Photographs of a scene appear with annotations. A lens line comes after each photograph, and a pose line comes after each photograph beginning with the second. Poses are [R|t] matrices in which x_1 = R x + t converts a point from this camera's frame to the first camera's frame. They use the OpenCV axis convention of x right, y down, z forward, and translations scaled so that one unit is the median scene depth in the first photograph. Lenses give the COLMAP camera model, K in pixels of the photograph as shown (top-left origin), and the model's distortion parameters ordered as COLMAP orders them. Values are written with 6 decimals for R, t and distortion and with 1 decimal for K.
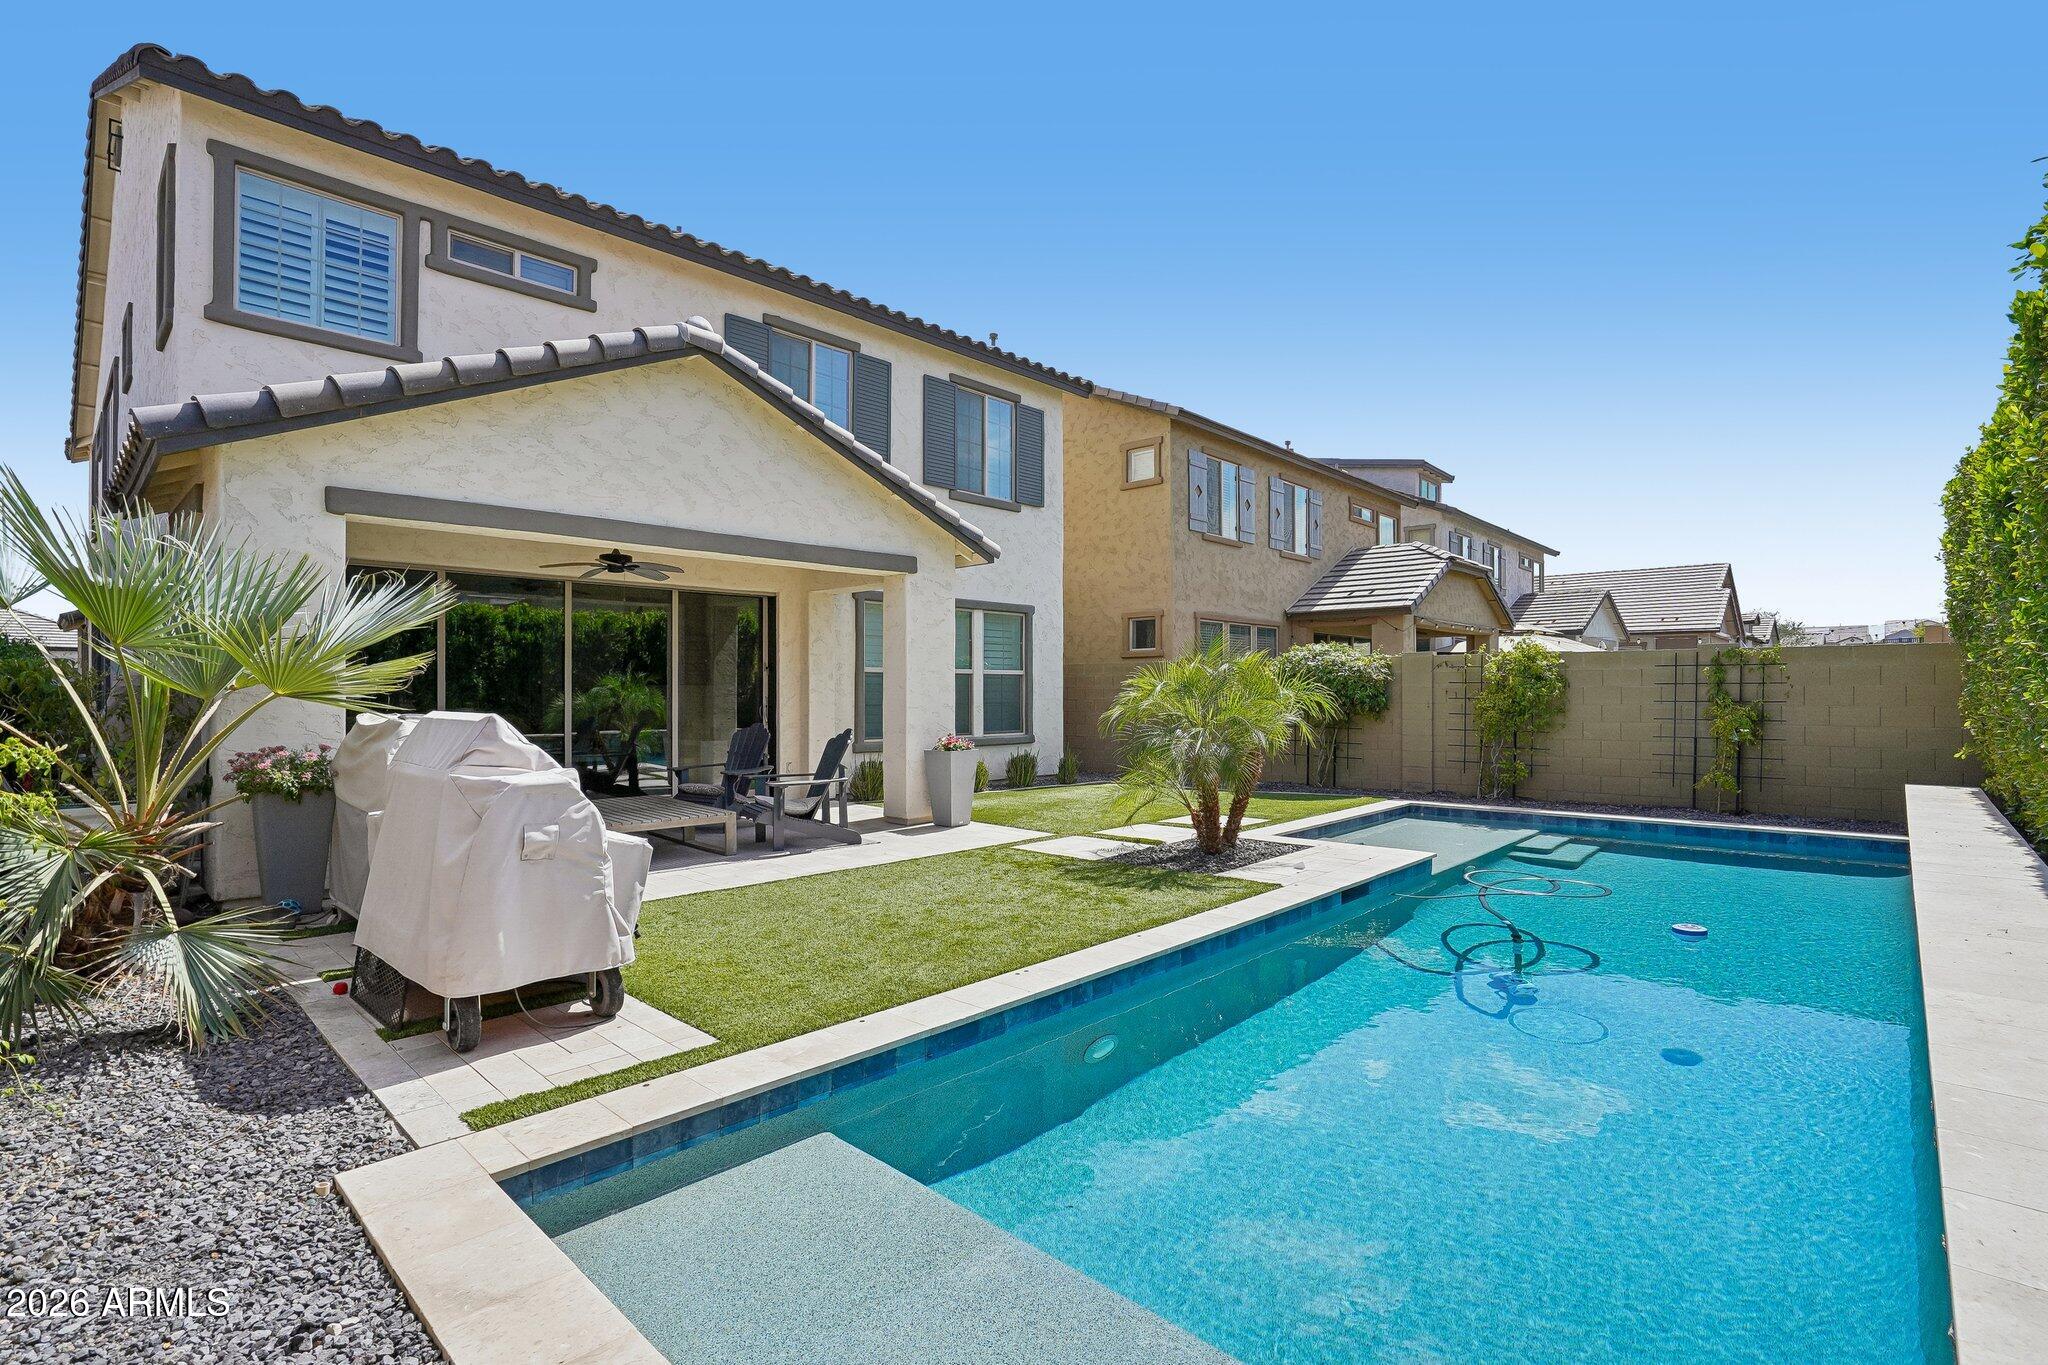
lens RADIAL K [[967.0, 0, 1034.5], [0, 967.0, 691.9], [0, 0, 1]] dist [-0.037464, 0.000350]
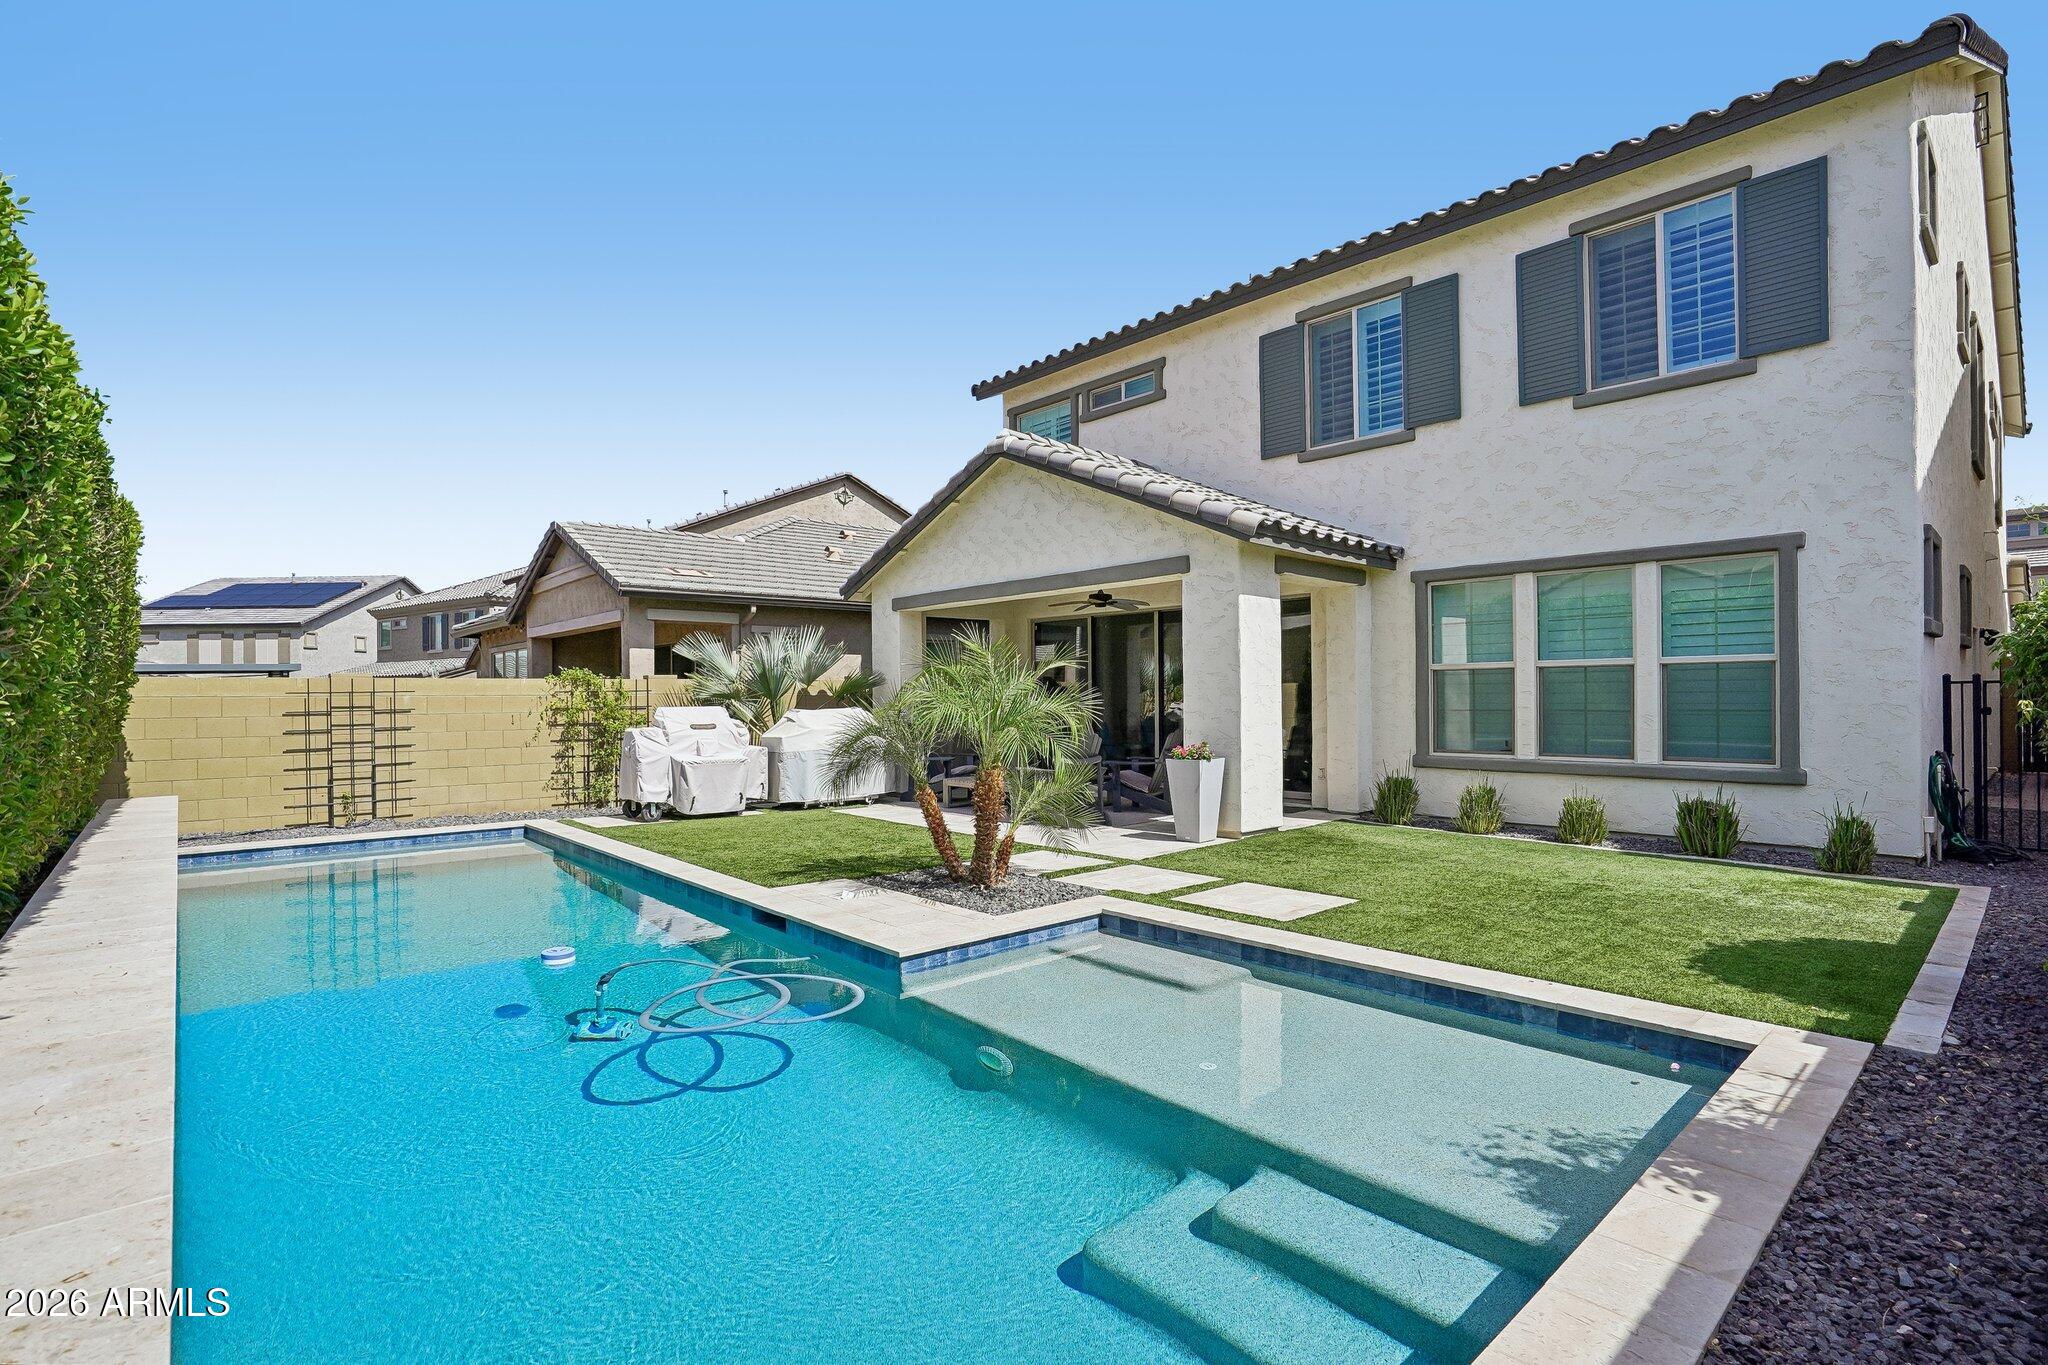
lens RADIAL K [[967.0, 0, 1034.5], [0, 967.0, 691.9], [0, 0, 1]] dist [-0.037464, 0.000350]
pose [[-0.083466, -0.000443, -0.996511, 0.602386], [0.009534, 0.999954, -0.001243, -0.003188], [0.996465, -0.009604, -0.083458, 0.665688]]
